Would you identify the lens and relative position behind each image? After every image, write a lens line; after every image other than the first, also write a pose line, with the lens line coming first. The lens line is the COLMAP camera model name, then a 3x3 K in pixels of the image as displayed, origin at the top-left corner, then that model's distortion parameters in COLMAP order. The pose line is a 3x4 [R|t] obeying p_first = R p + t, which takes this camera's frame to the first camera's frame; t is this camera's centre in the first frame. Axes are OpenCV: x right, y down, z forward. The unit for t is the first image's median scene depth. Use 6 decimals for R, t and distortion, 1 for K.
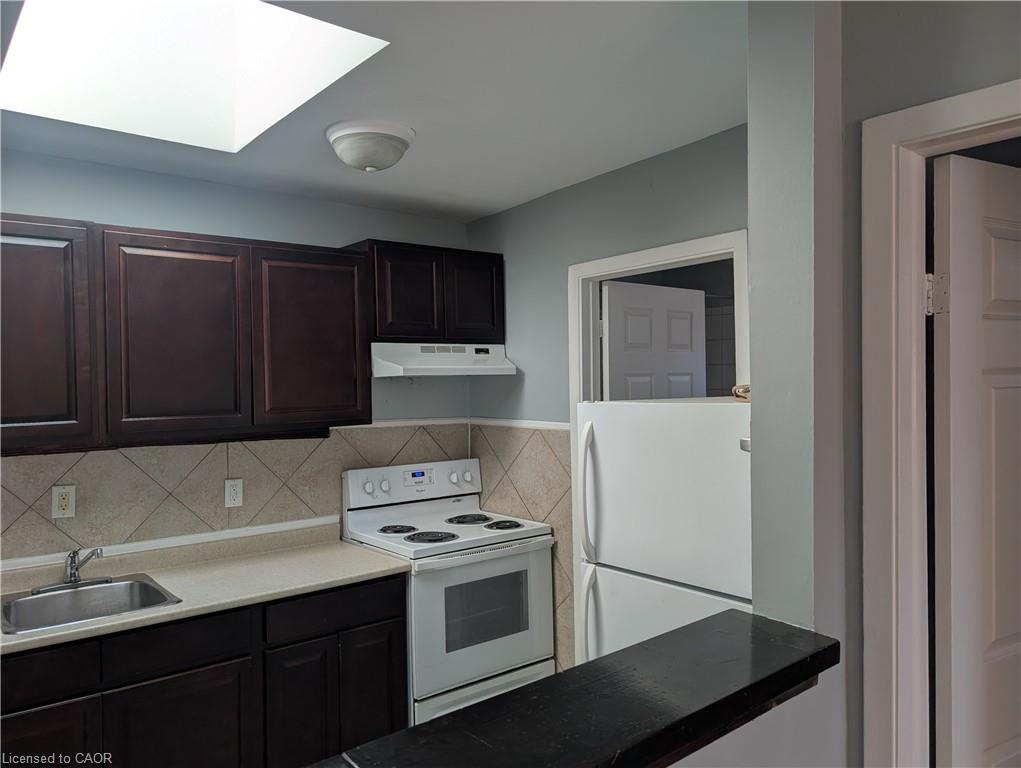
lens RADIAL K [[733.1, 0, 510.5], [0, 733.1, 384.0], [0, 0, 1]] dist [0.005746, -0.001258]
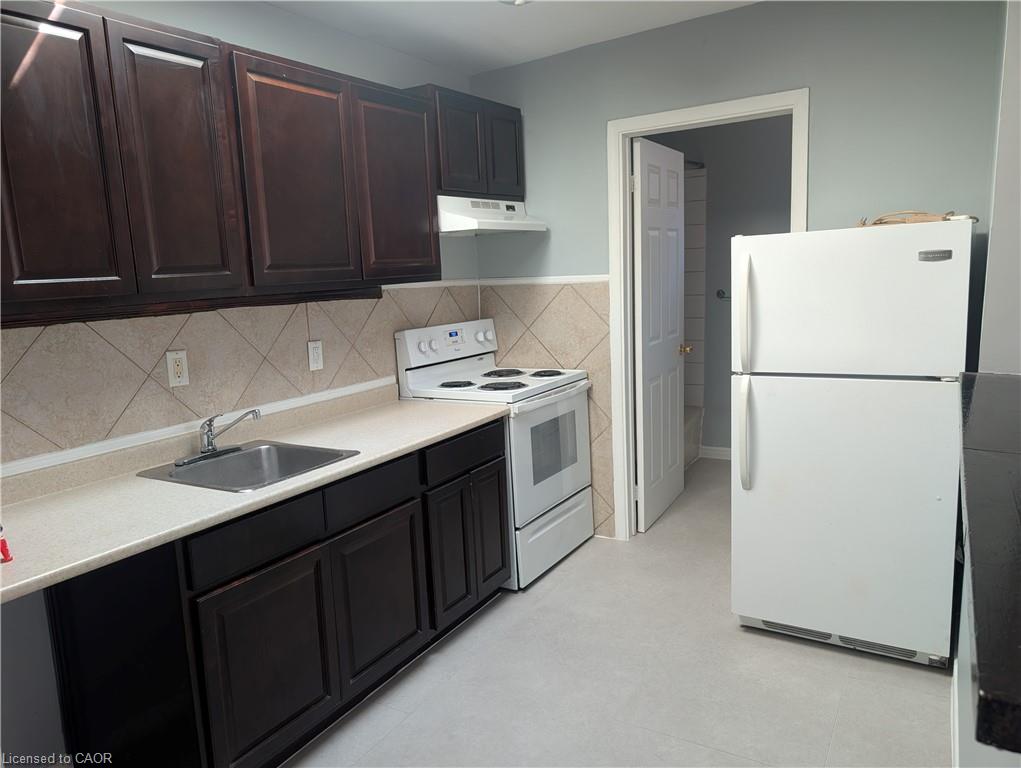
lens RADIAL K [[730.7, 0, 531.3], [0, 730.7, 412.1], [0, 0, 1]] dist [0.049114, -0.100337]
pose [[0.938934, -0.094284, 0.330928, -0.421943], [0.031643, 0.981312, 0.189804, 0.045412], [-0.342639, -0.167742, 0.924371, -0.000322]]
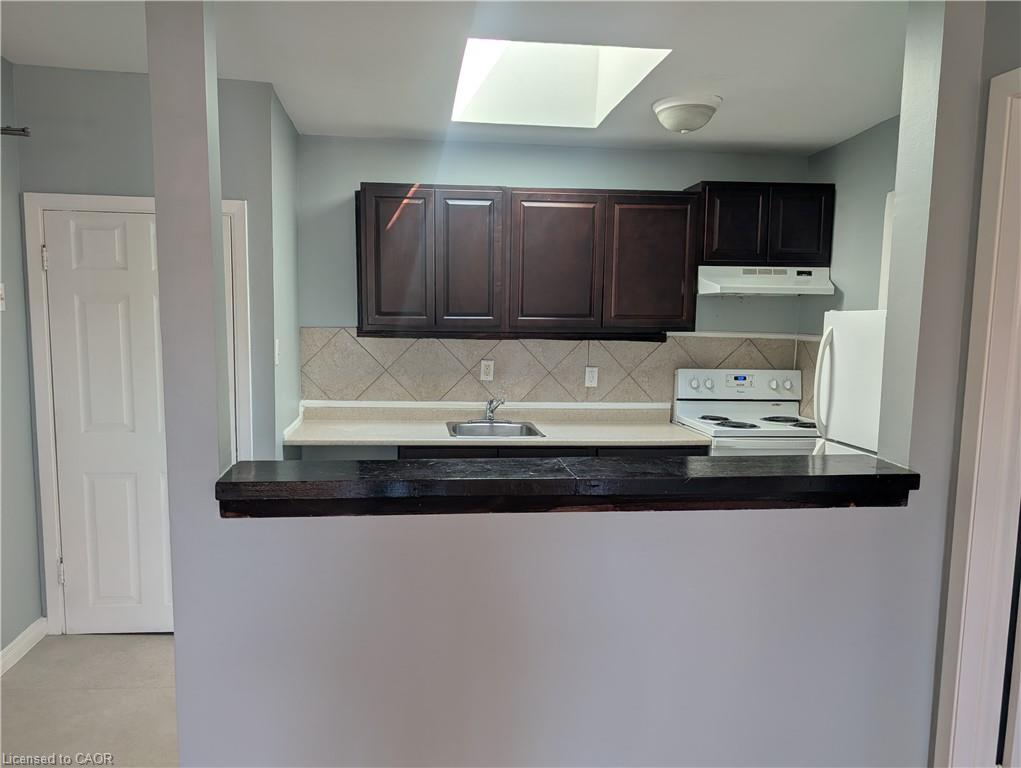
lens RADIAL K [[718.5, 0, 489.6], [0, 718.5, 398.9], [0, 0, 1]] dist [-0.001085, -0.001773]
pose [[0.832432, 0.091520, -0.546517, 0.201647], [-0.026979, 0.991791, 0.124993, 0.024080], [0.553470, -0.089304, 0.828067, -0.228982]]
